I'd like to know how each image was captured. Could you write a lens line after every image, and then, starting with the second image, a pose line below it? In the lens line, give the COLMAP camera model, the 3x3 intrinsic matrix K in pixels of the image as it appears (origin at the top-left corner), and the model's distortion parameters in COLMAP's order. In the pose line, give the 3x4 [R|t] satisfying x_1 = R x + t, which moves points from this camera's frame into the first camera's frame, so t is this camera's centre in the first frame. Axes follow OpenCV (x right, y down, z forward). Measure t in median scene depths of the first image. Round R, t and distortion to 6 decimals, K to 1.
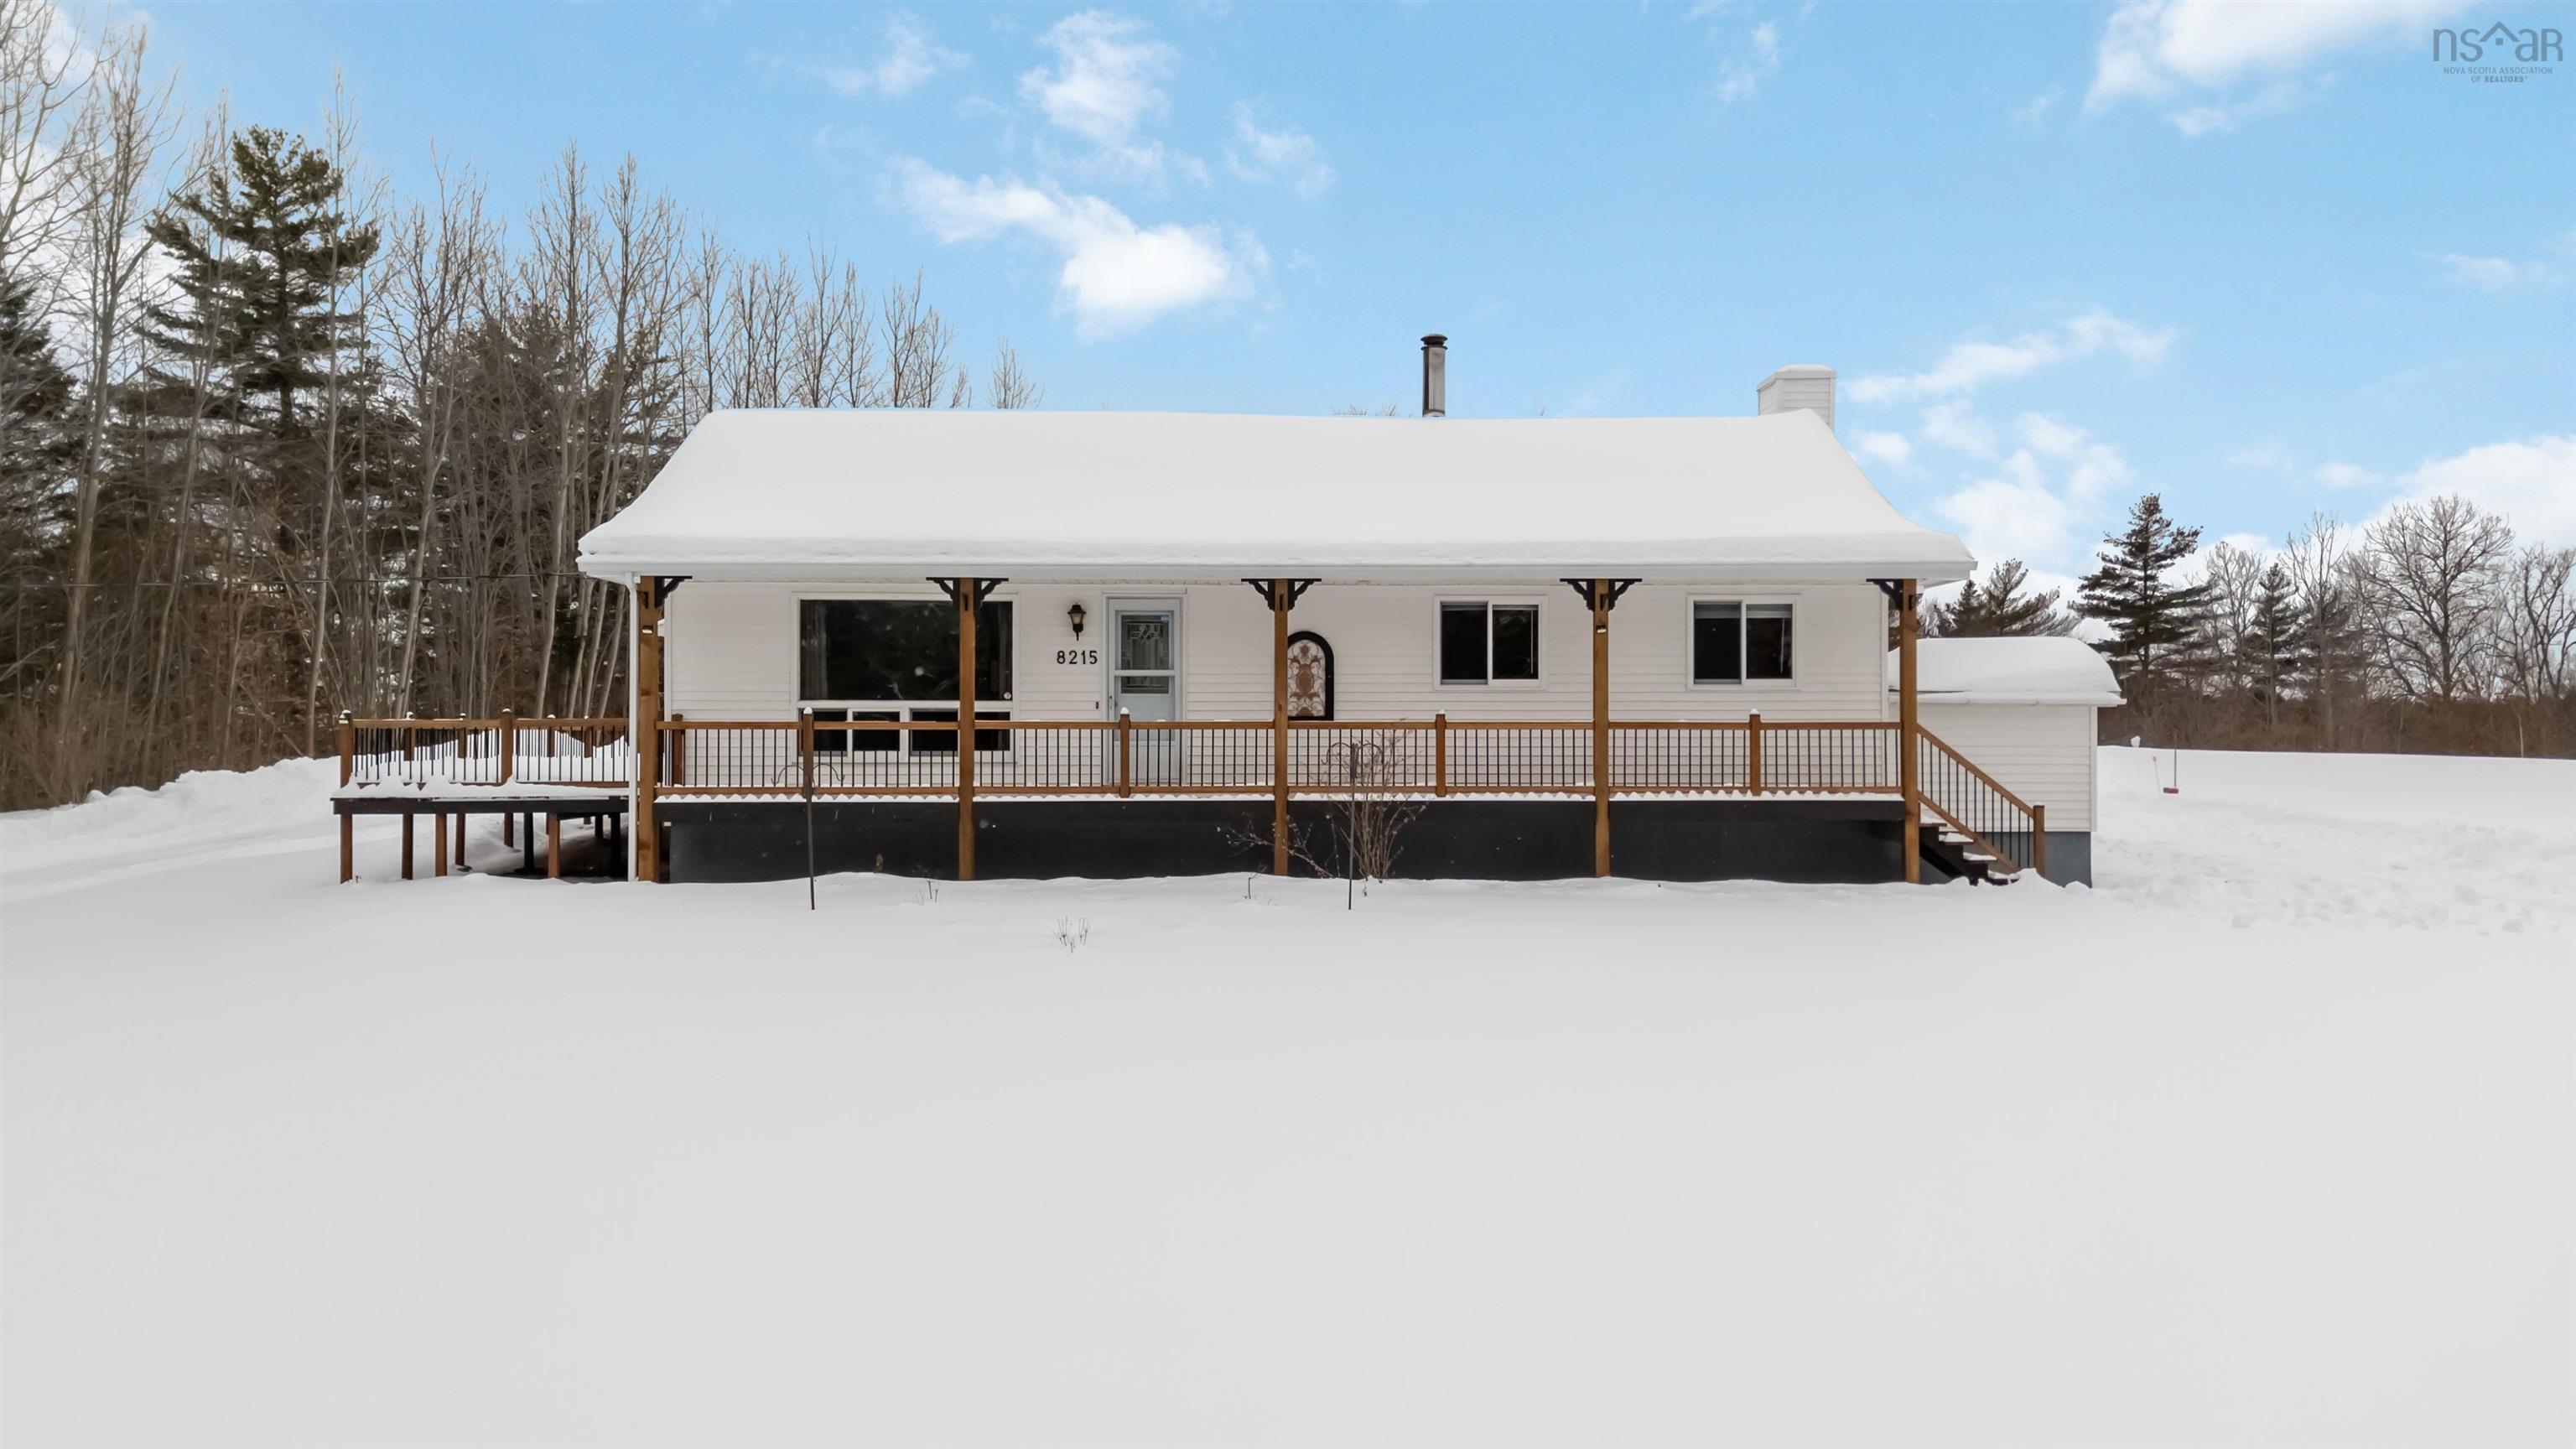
lens RADIAL K [[1871.6, 0, 1288.0], [0, 1871.6, 724.5], [0, 0, 1]] dist [0.007439, -0.000301]
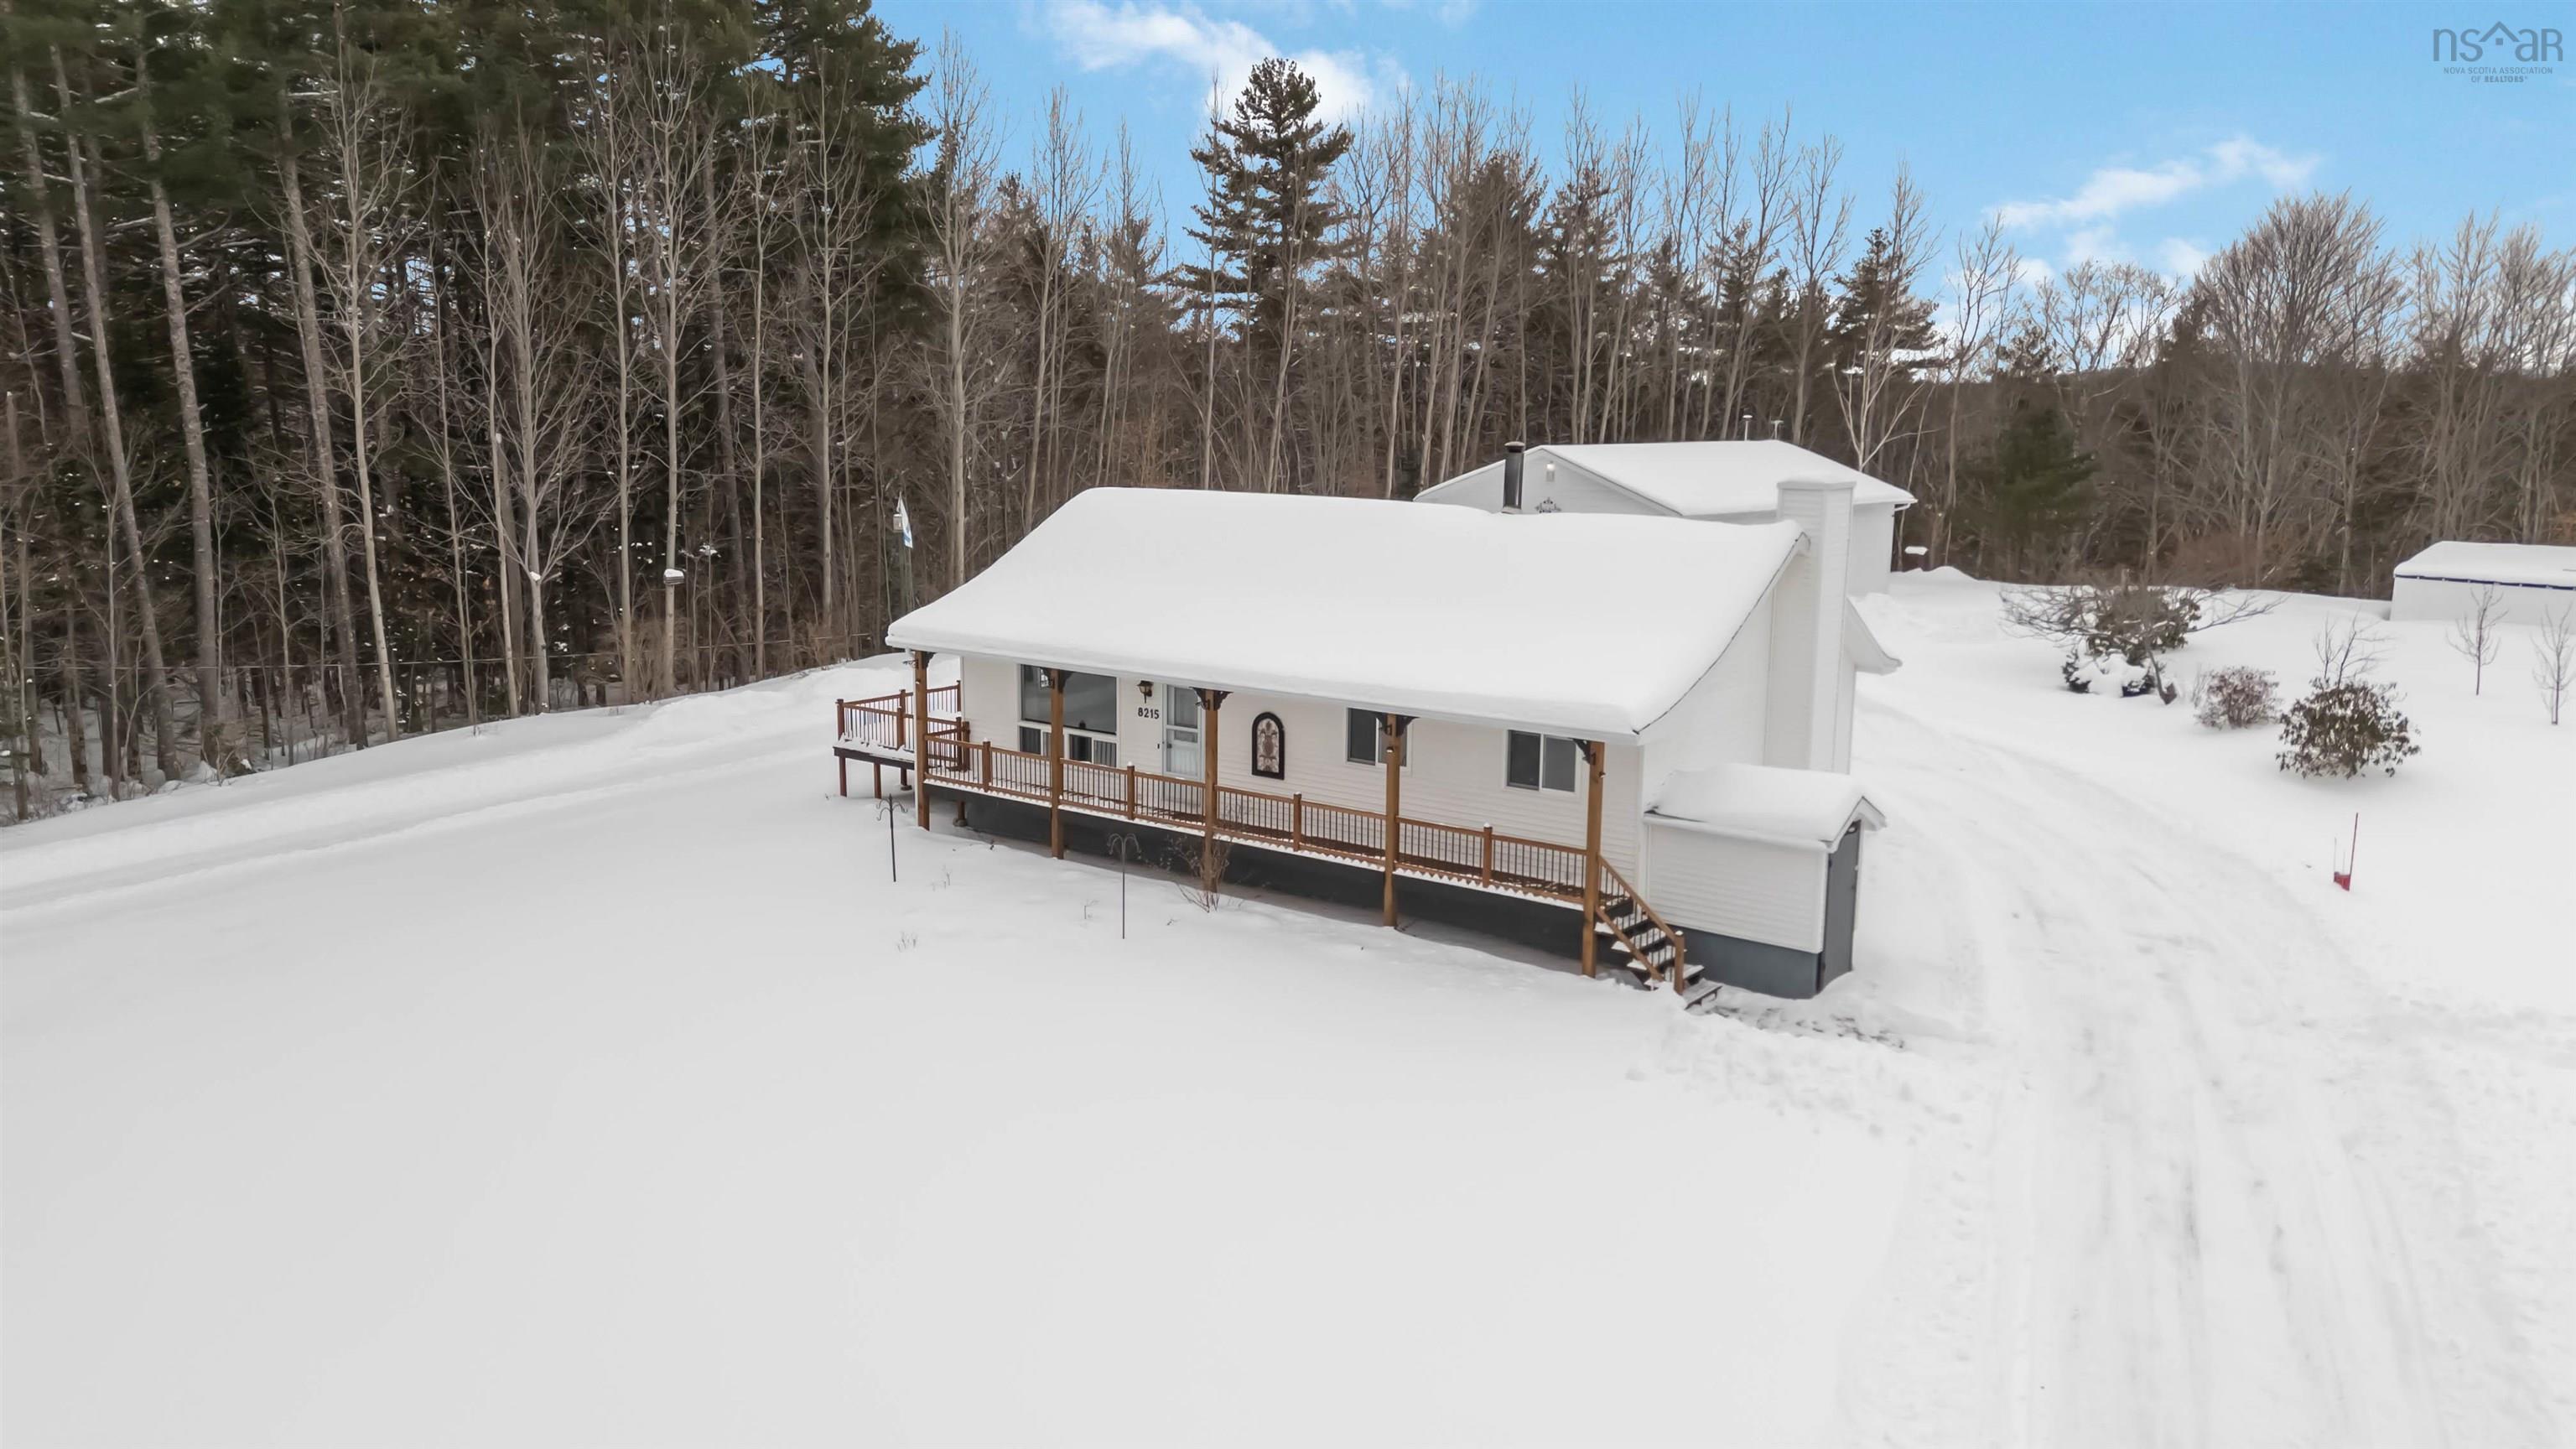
lens RADIAL K [[1871.6, 0, 1288.0], [0, 1871.6, 724.5], [0, 0, 1]] dist [0.007439, -0.000301]
pose [[0.769416, 0.115895, -0.628147, 0.904051], [-0.000506, 0.983512, 0.180842, -0.295136], [0.638748, -0.138825, 0.756788, -0.055394]]
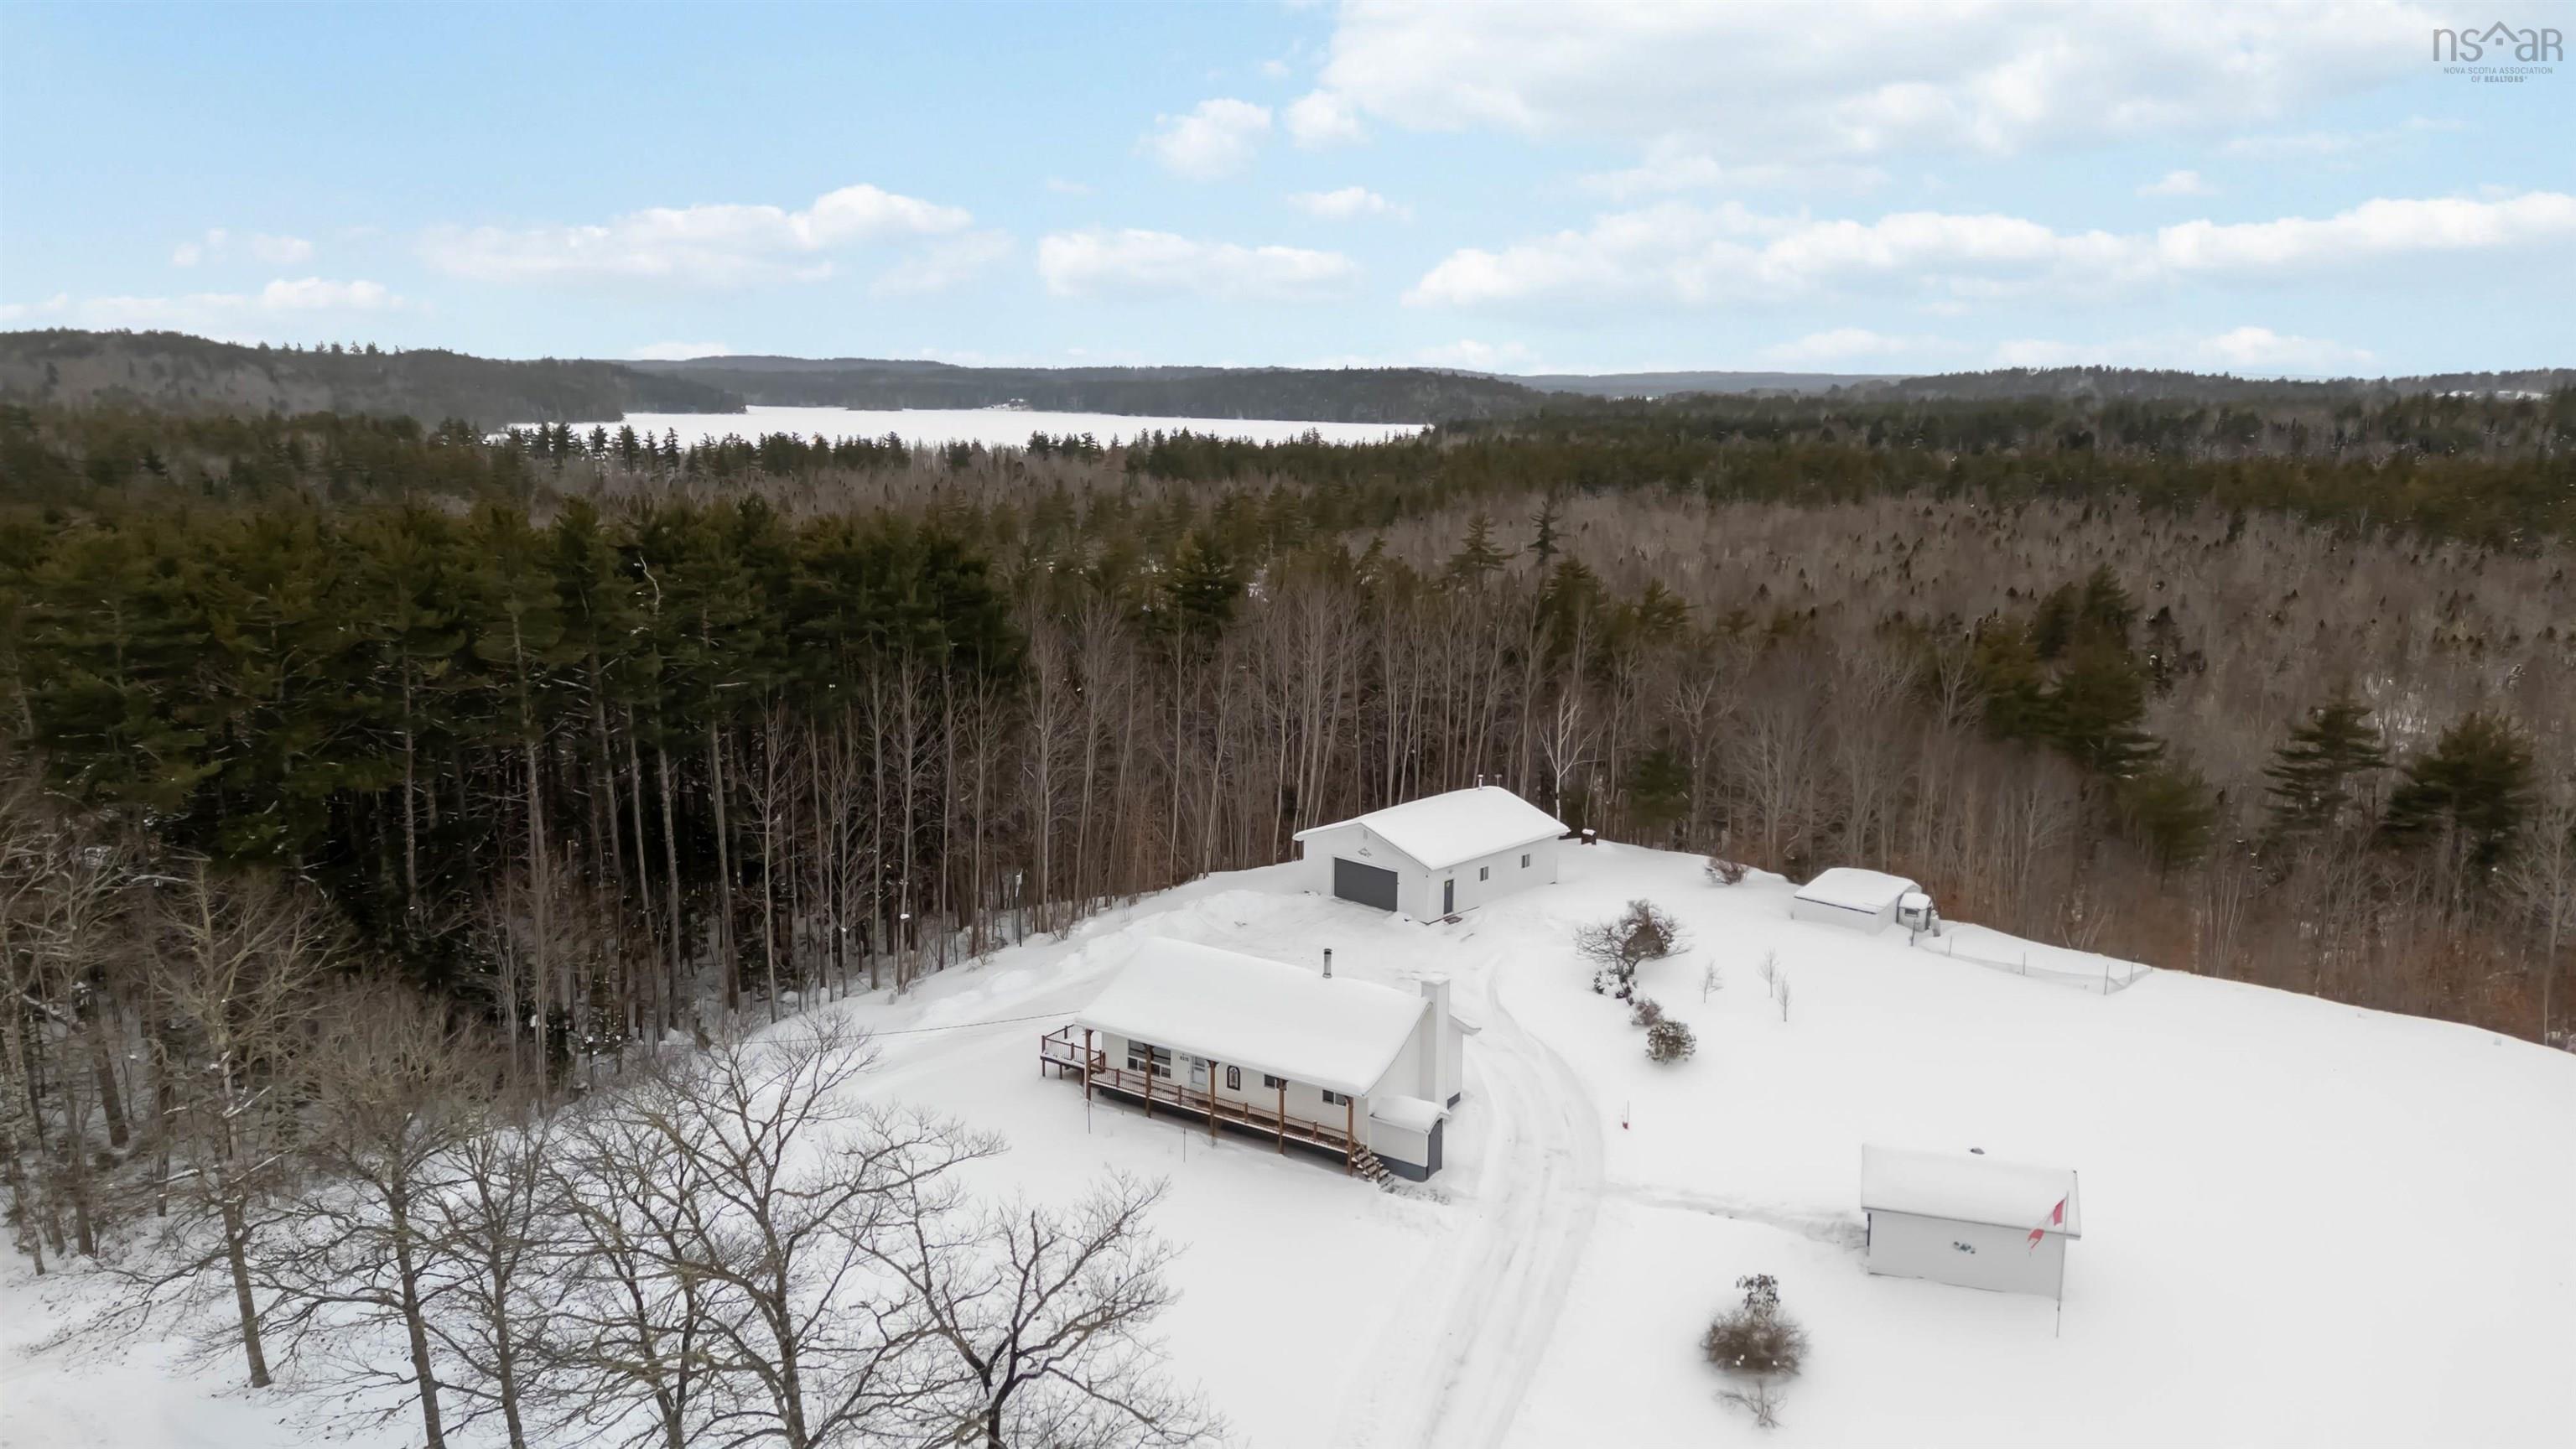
lens RADIAL K [[1871.6, 0, 1288.0], [0, 1871.6, 724.5], [0, 0, 1]] dist [0.007439, -0.000301]
pose [[0.805235, 0.110186, -0.582628, 2.167445], [0.007131, 0.980712, 0.195327, -1.428557], [0.592913, -0.161439, 0.788918, -1.734853]]
